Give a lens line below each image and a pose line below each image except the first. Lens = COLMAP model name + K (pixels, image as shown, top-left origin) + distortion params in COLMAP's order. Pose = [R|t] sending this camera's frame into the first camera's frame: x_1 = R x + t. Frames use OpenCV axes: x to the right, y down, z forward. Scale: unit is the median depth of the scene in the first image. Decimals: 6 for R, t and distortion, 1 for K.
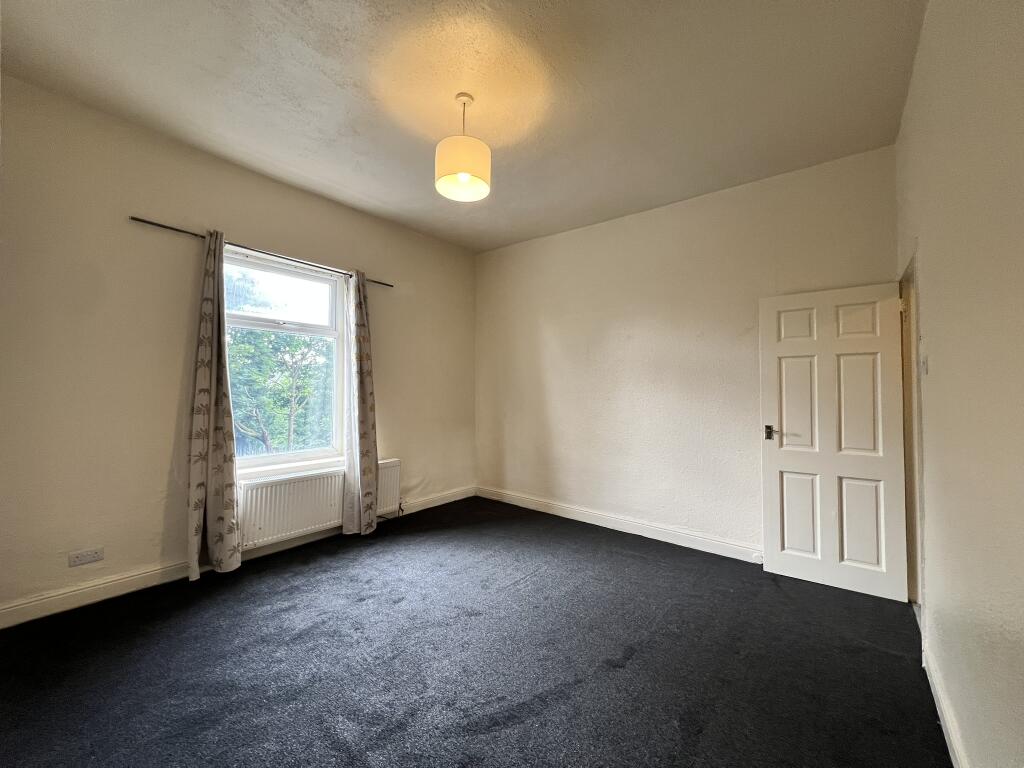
lens RADIAL K [[411.6, 0, 510.4], [0, 411.6, 379.9], [0, 0, 1]] dist [-0.000332, -0.000236]
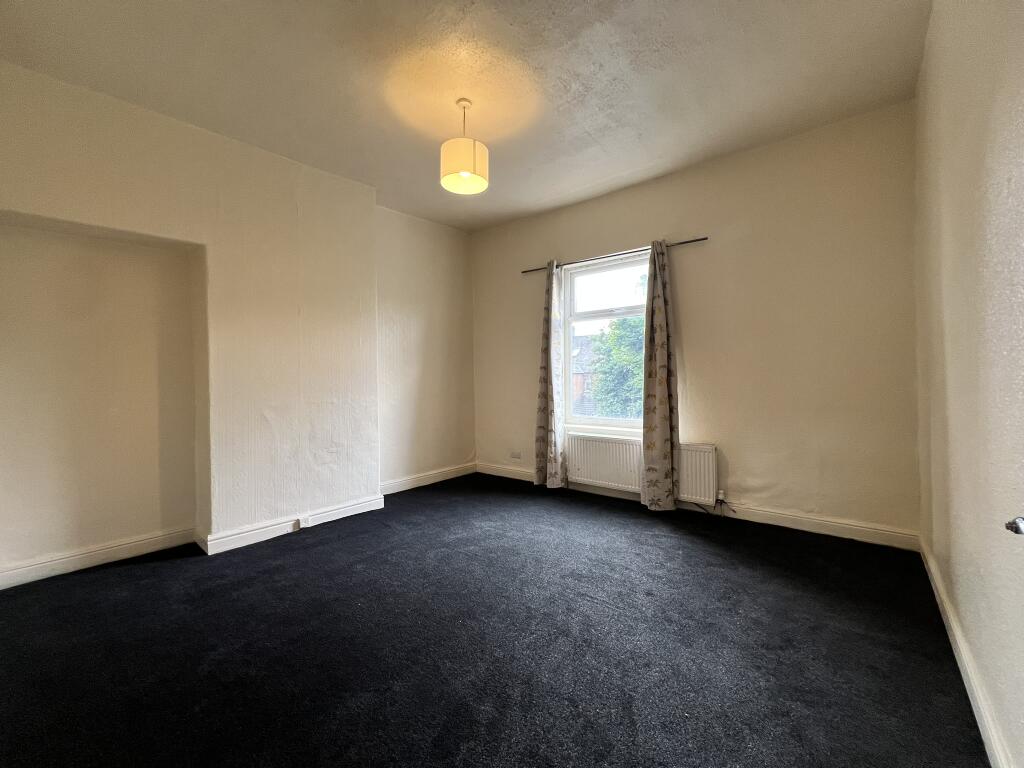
lens RADIAL K [[411.6, 0, 510.4], [0, 411.6, 379.9], [0, 0, 1]] dist [-0.000332, -0.000236]
pose [[0.001237, -0.006970, -0.999975, 0.693614], [0.034105, 0.999394, -0.006924, 0.067307], [0.999417, -0.034096, 0.001474, 0.741799]]
